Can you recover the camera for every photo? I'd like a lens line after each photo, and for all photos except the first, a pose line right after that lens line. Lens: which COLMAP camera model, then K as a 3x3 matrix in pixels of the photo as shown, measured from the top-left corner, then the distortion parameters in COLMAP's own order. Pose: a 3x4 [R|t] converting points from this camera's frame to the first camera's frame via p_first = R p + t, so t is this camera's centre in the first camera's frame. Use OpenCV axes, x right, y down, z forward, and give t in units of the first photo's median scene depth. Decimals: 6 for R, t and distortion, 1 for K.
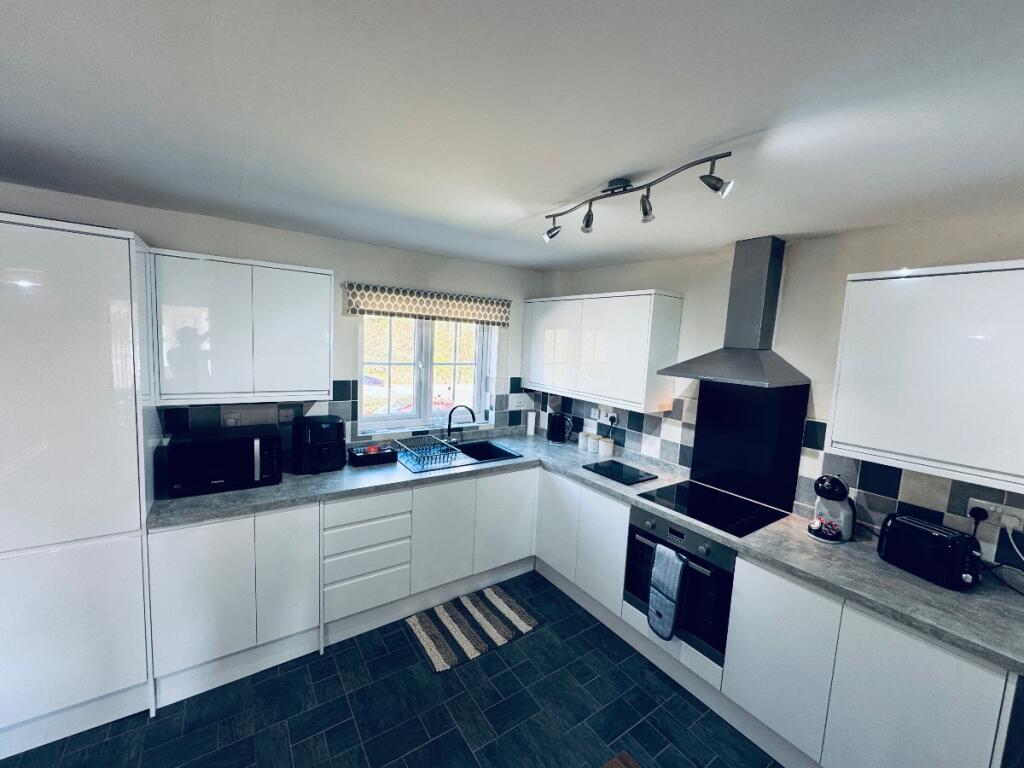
lens RADIAL K [[408.8, 0, 511.3], [0, 408.8, 384.9], [0, 0, 1]] dist [-0.006531, 0.001900]
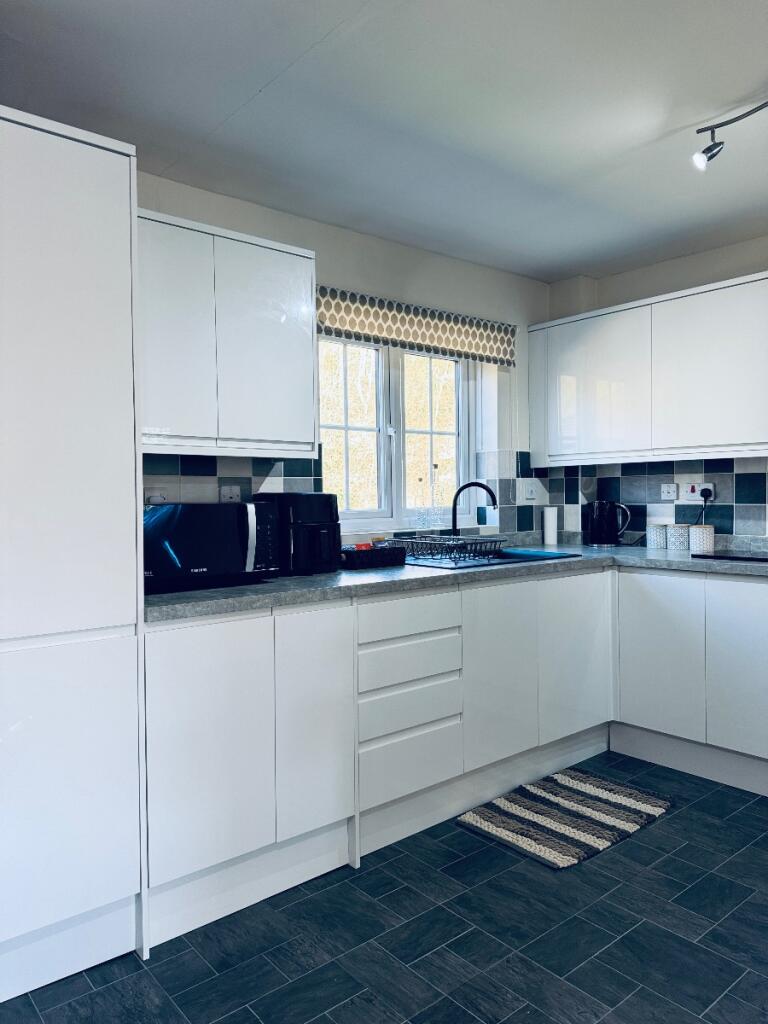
lens RADIAL K [[719.3, 0, 381.1], [0, 719.3, 509.9], [0, 0, 1]] dist [0.027184, -0.042423]
pose [[0.994688, -0.067961, 0.077315, -0.341170], [0.074246, 0.993899, -0.081565, 0.165550], [-0.071300, 0.086872, 0.993665, -0.068035]]
